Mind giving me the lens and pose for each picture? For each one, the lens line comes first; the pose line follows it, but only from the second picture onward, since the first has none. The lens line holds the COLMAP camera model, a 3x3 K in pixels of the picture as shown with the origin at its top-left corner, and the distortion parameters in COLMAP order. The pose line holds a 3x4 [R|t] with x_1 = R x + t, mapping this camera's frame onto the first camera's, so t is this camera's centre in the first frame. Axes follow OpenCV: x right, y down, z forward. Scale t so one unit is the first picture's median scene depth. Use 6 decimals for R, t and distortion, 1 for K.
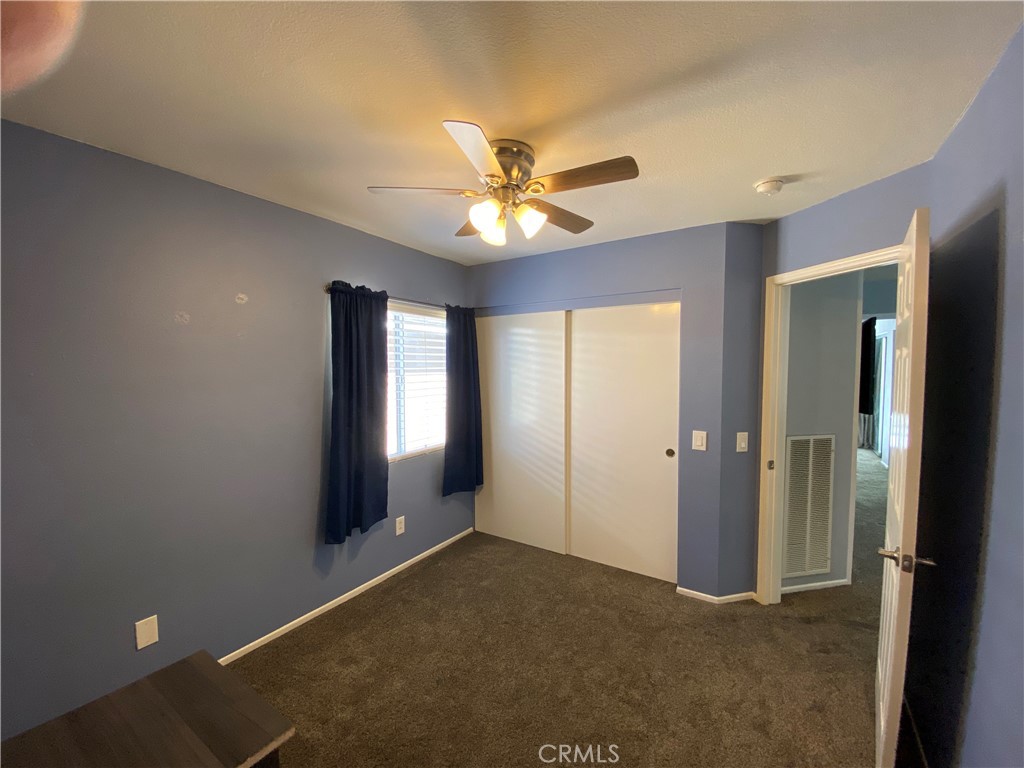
lens RADIAL K [[420.8, 0, 512.0], [0, 420.8, 384.0], [0, 0, 1]] dist [0.027676, -0.025226]
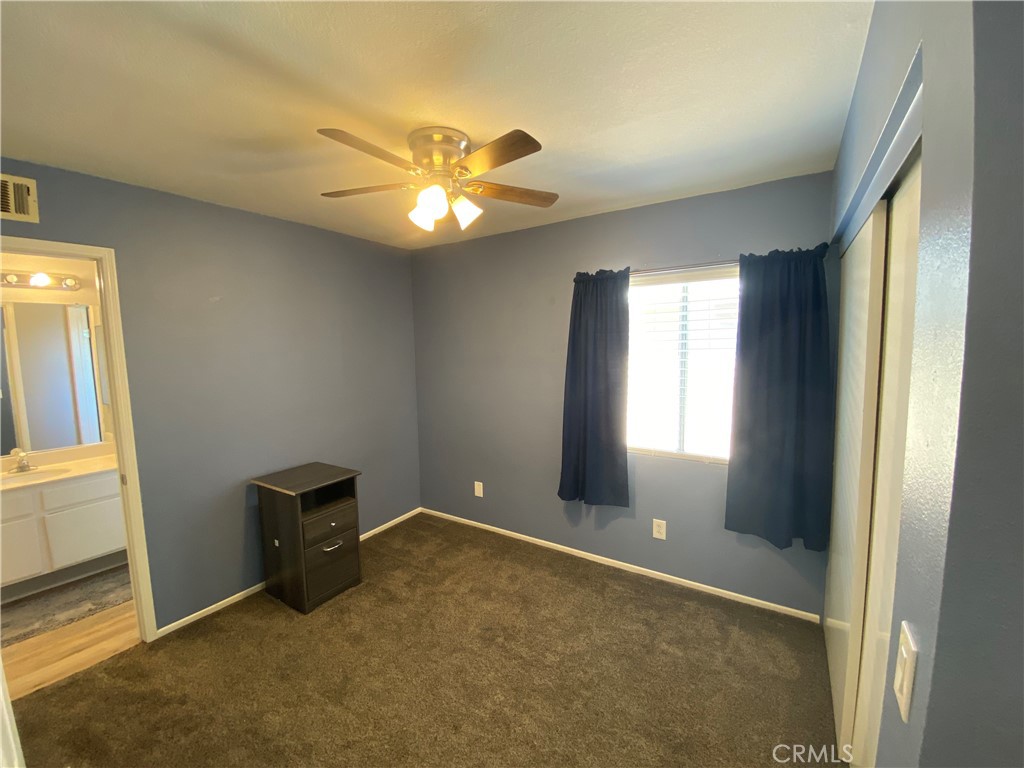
lens RADIAL K [[420.8, 0, 512.0], [0, 420.8, 384.0], [0, 0, 1]] dist [0.027676, -0.025226]
pose [[-0.018506, 0.079783, -0.996640, 0.645218], [-0.026693, 0.996416, 0.080260, -0.030998], [0.999472, 0.028088, -0.016310, 0.757583]]
